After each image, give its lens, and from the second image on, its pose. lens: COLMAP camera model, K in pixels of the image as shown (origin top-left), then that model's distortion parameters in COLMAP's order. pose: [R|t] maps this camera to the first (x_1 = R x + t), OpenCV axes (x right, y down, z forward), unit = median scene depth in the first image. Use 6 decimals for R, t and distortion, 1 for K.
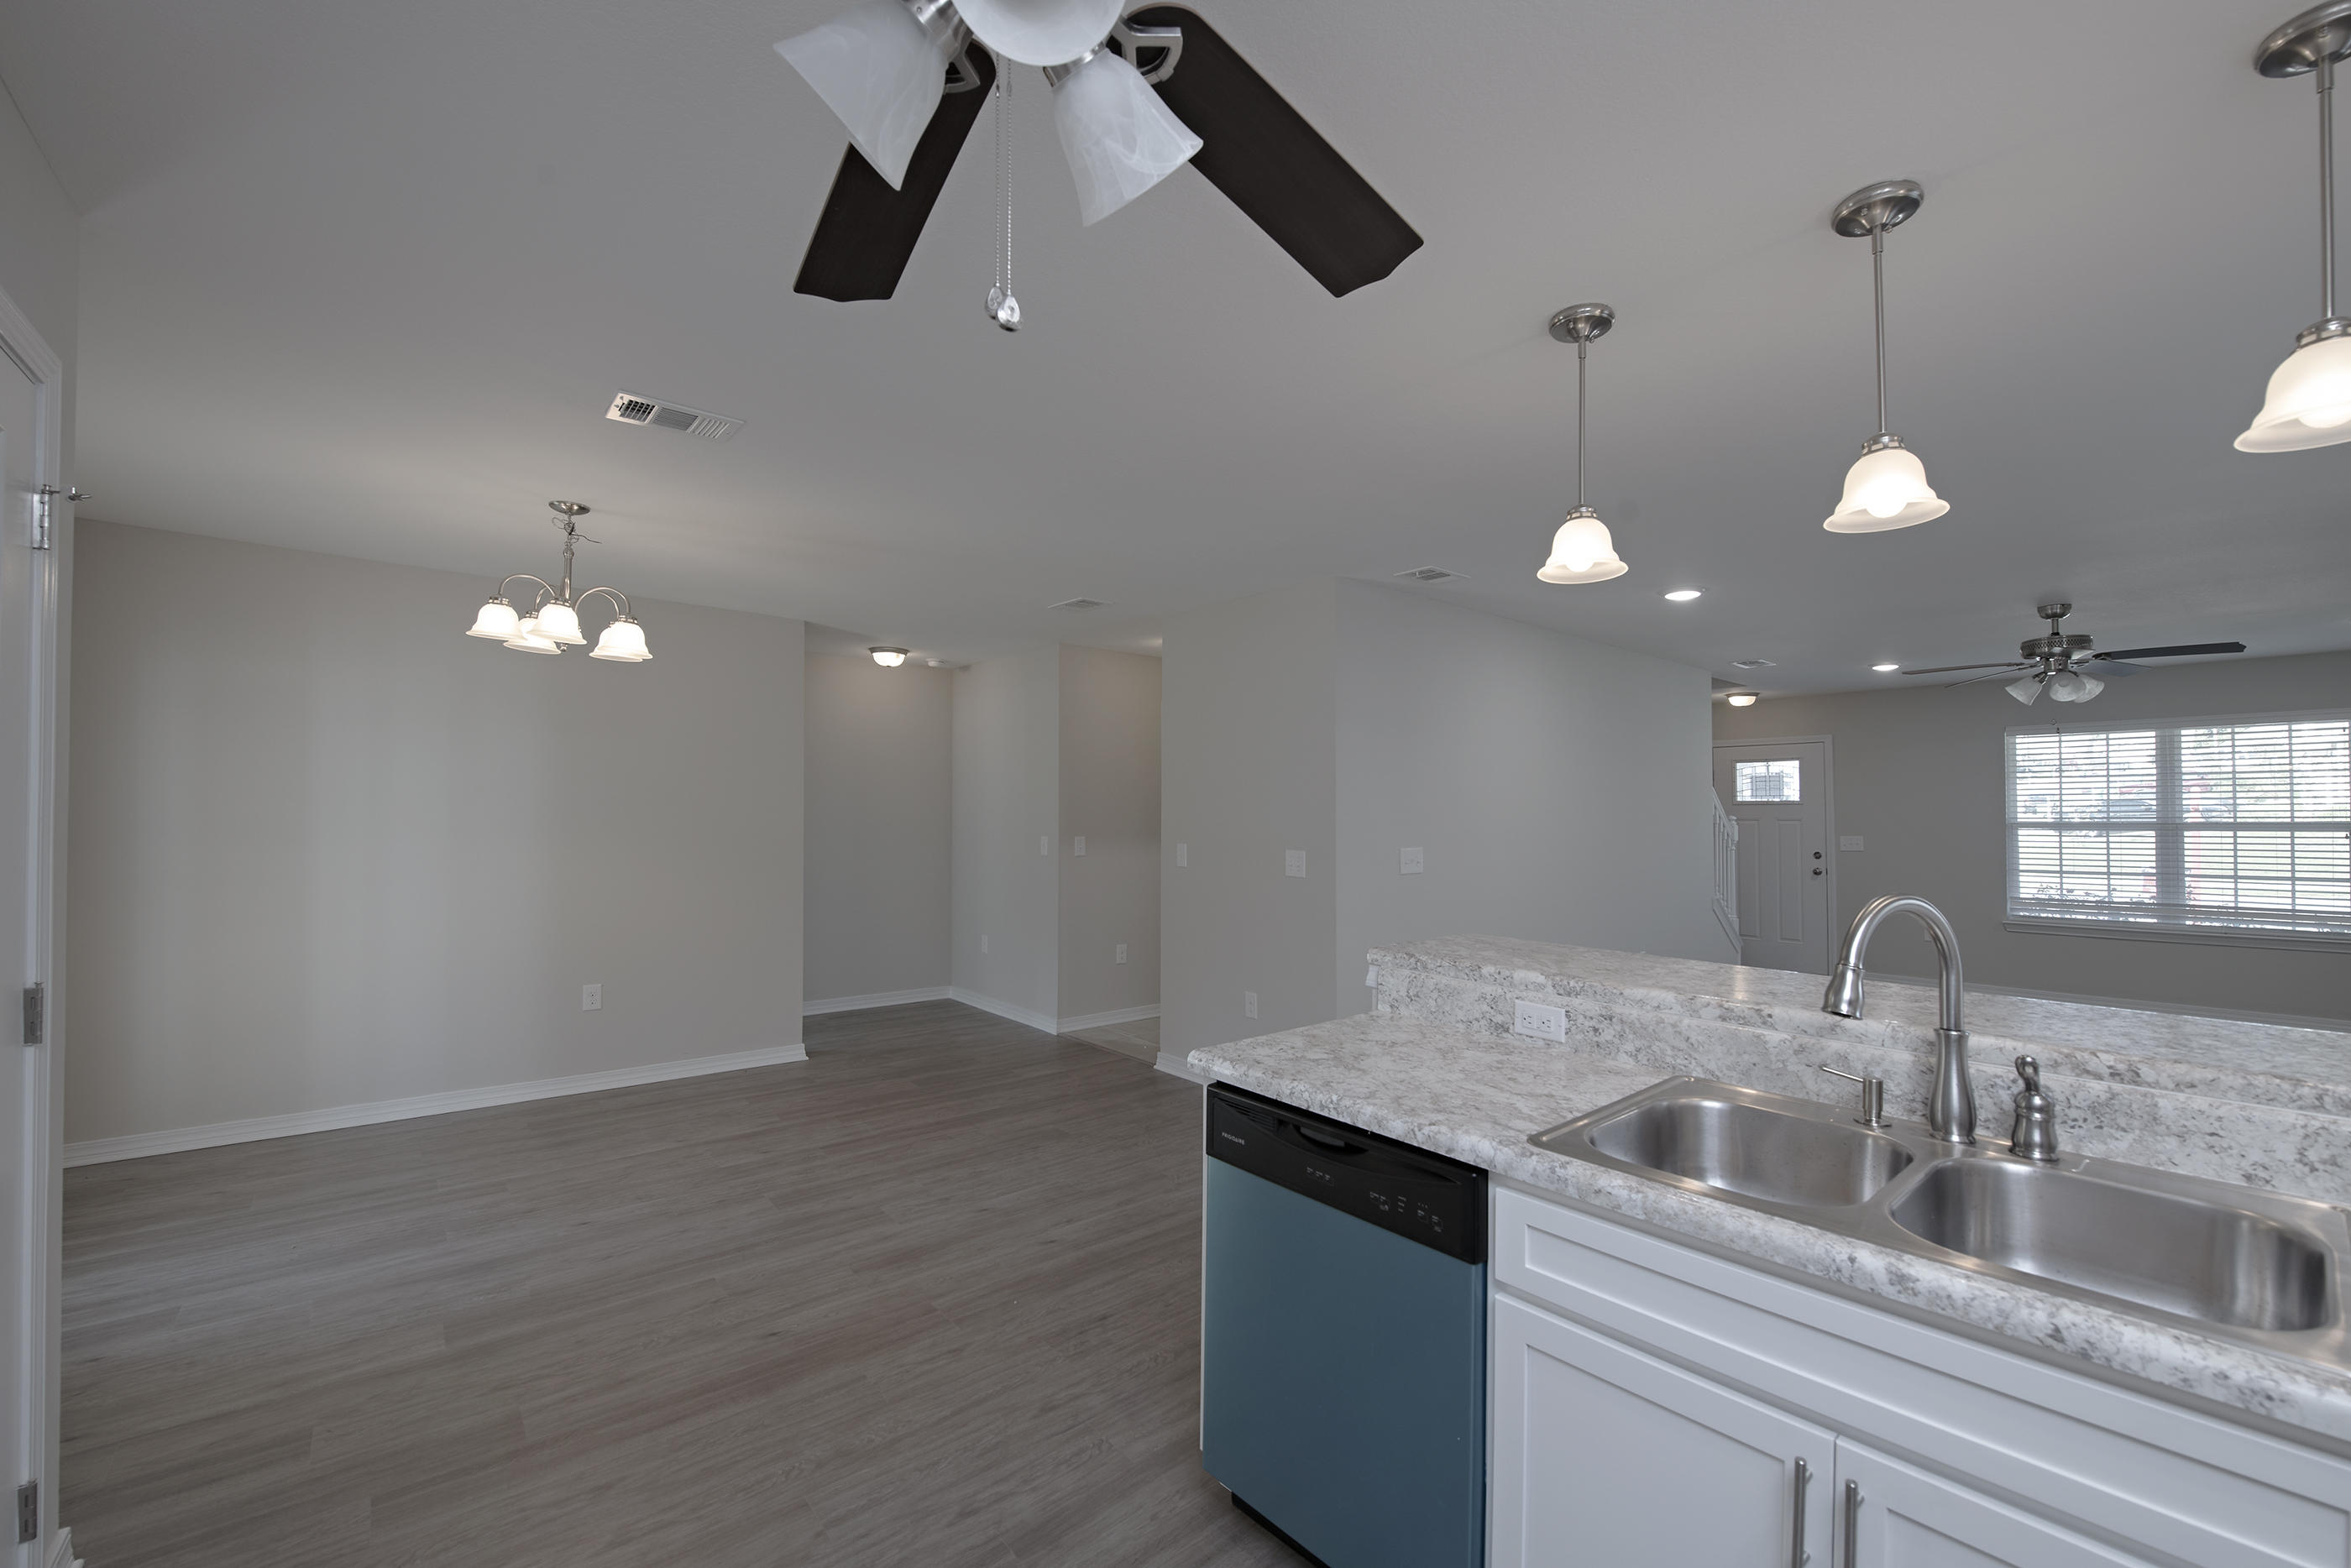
lens RADIAL K [[969.8, 0, 1186.3], [0, 969.8, 793.8], [0, 0, 1]] dist [-0.006047, -0.002644]
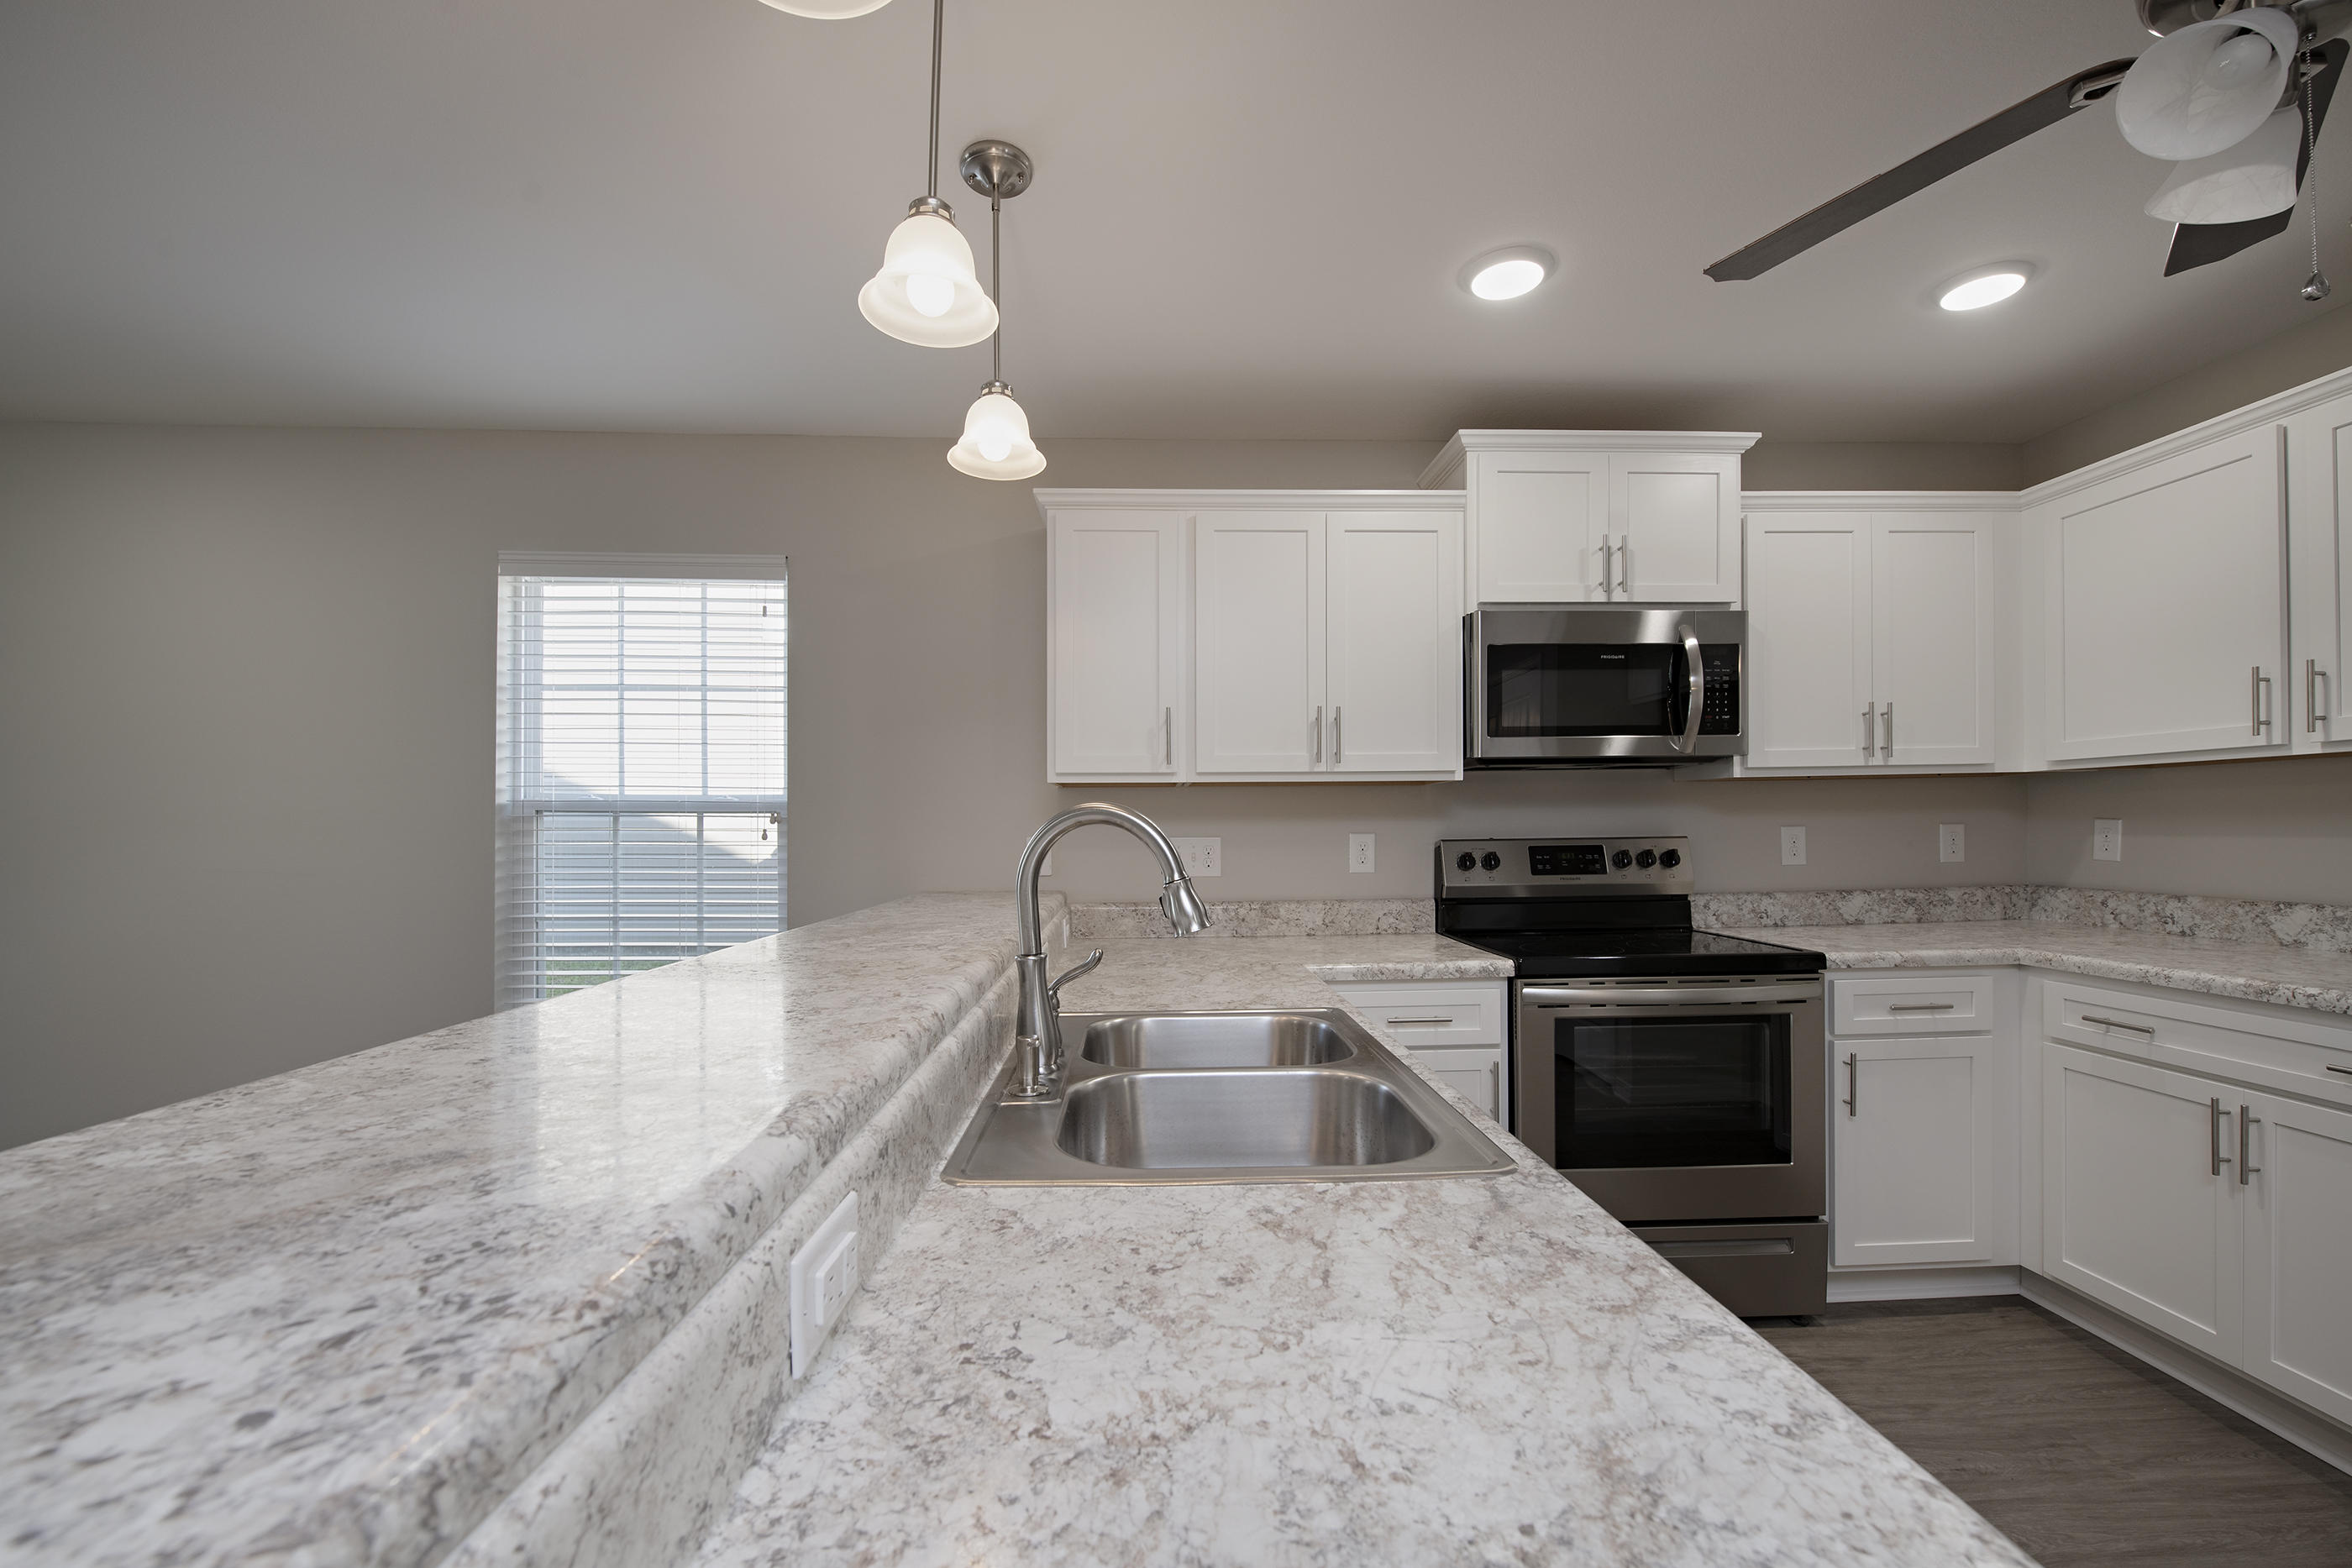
lens RADIAL K [[970.3, 0, 1153.0], [0, 970.3, 833.0], [0, 0, 1]] dist [-0.006047, -0.002644]
pose [[-0.797009, -0.000125, 0.603968, 0.098938], [-0.006062, 0.999951, -0.007792, 0.091579], [-0.603937, -0.009871, -0.796971, 1.086114]]
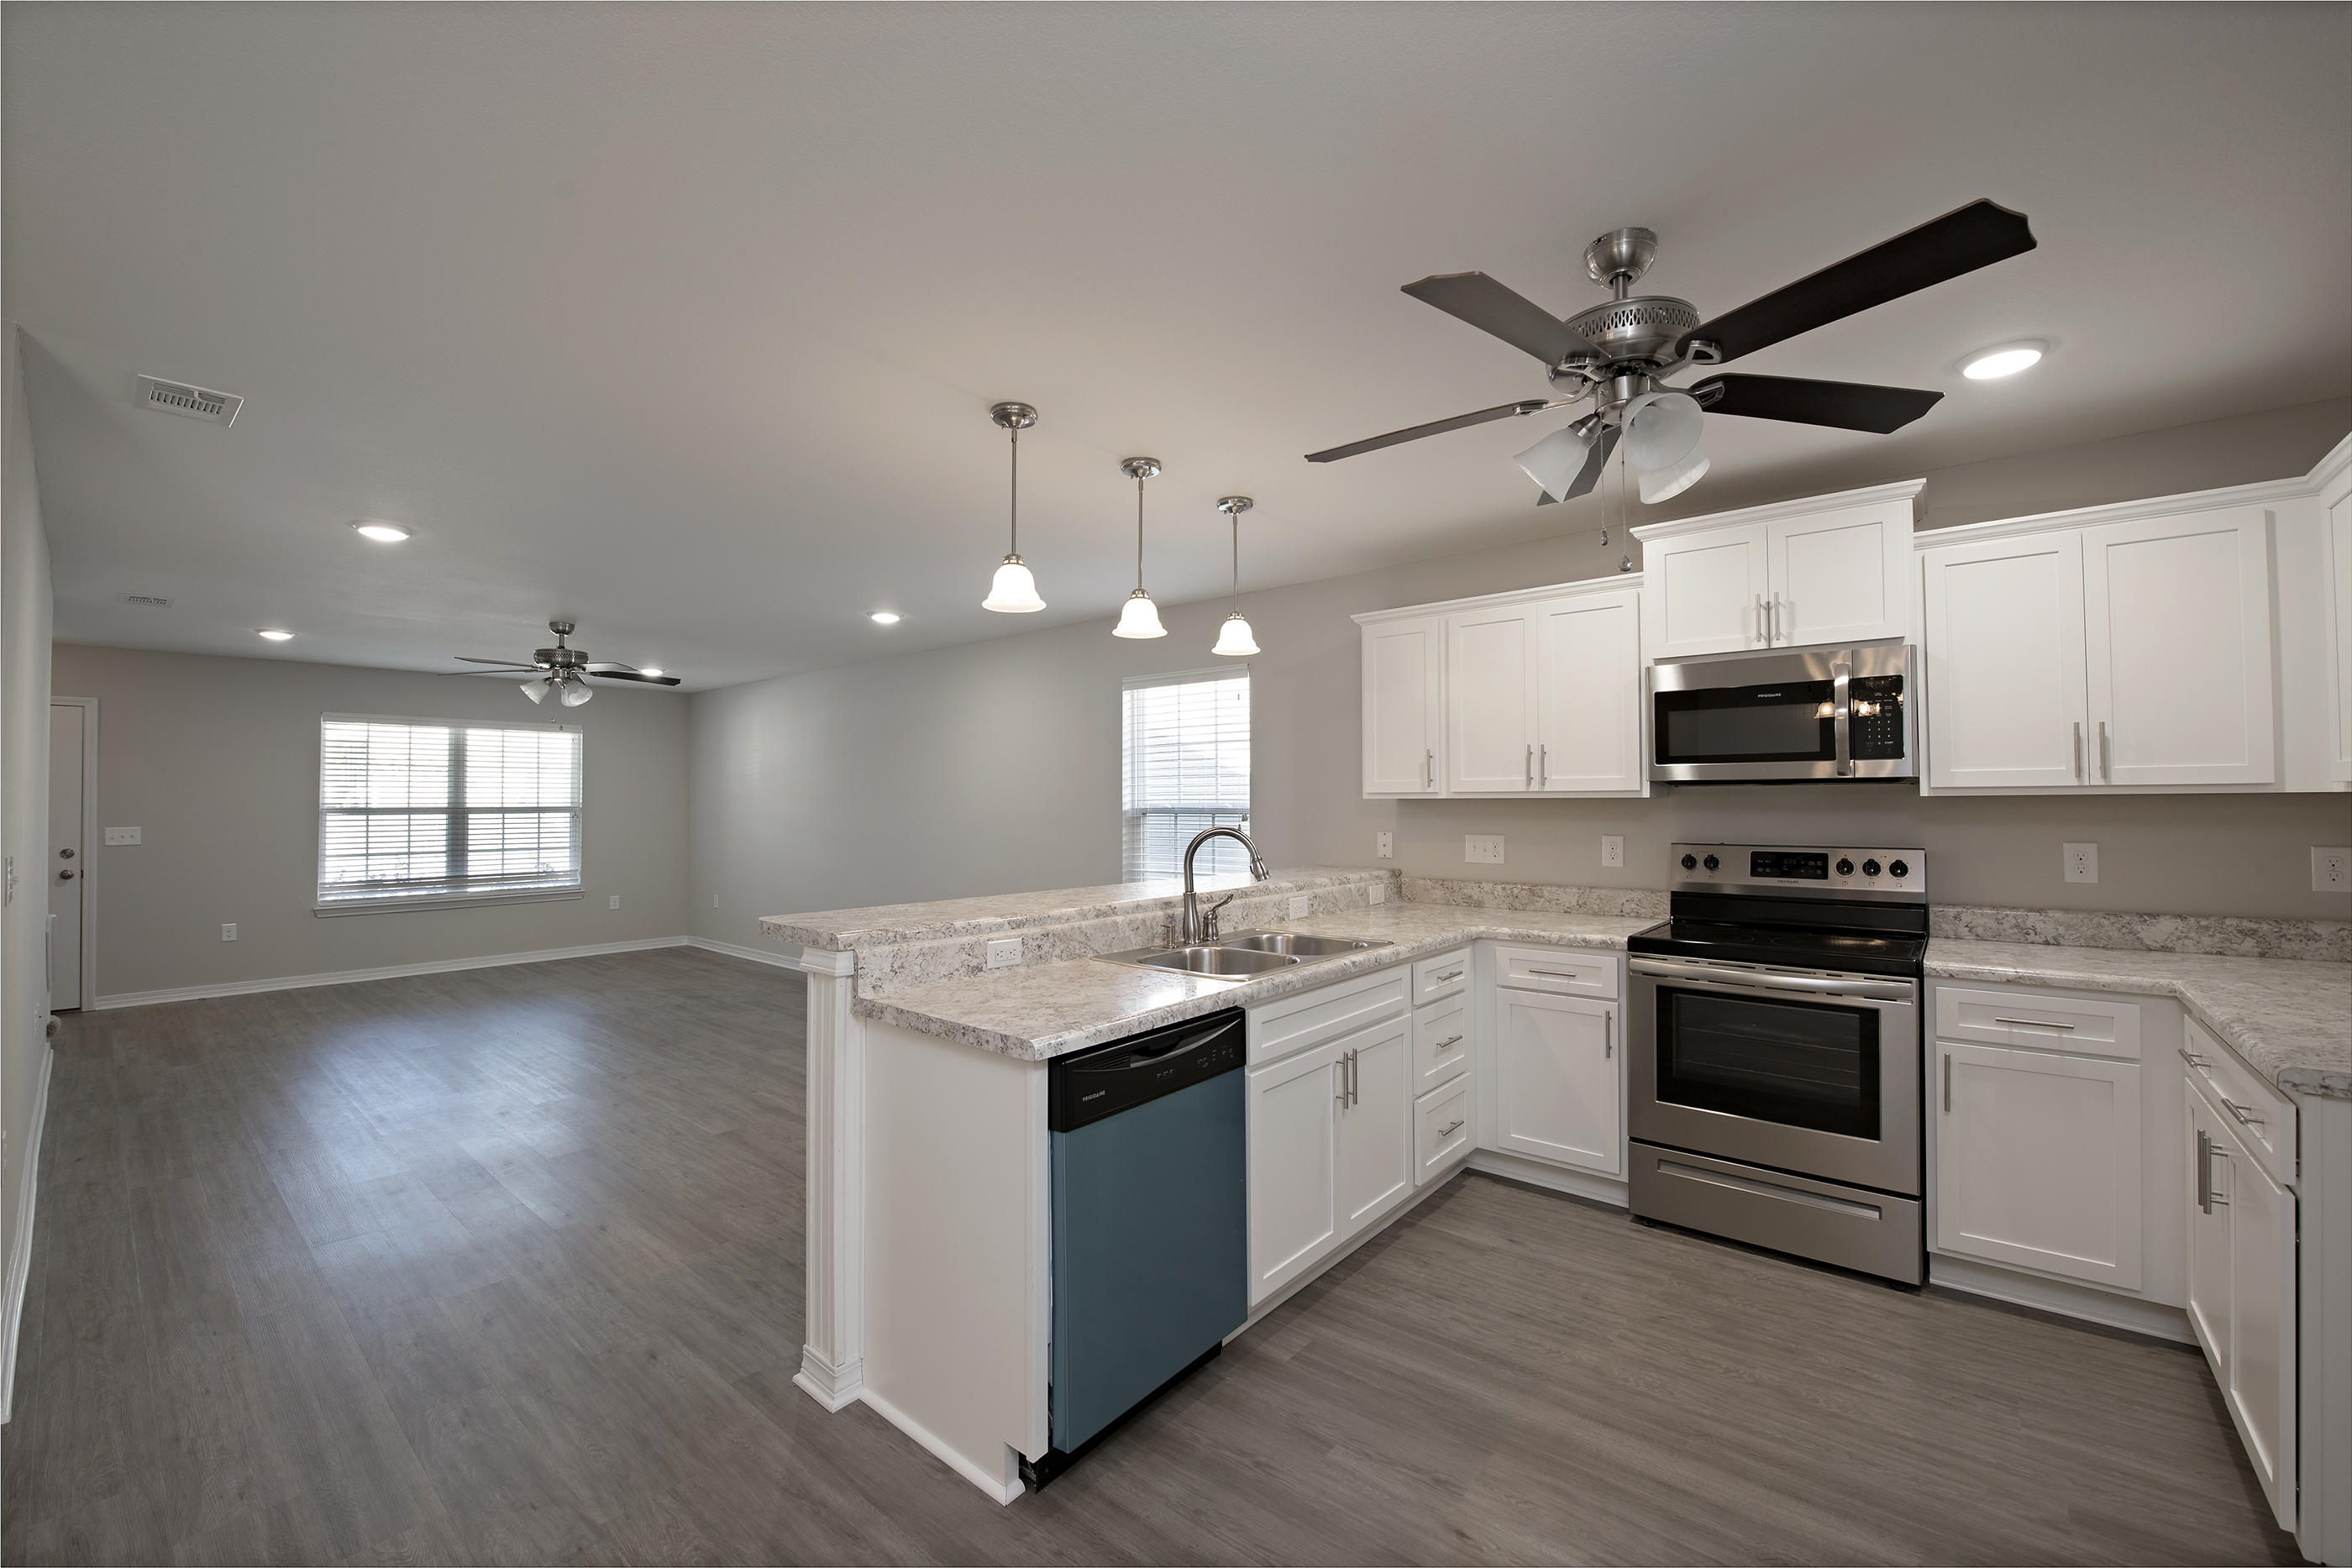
lens RADIAL K [[970.3, 0, 1178.8], [0, 970.3, 783.7], [0, 0, 1]] dist [-0.006047, -0.002644]
pose [[-0.181048, 0.015967, 0.983345, -0.830222], [-0.014061, 0.999724, -0.018822, 0.031099], [-0.983374, -0.017235, -0.180773, 0.908092]]
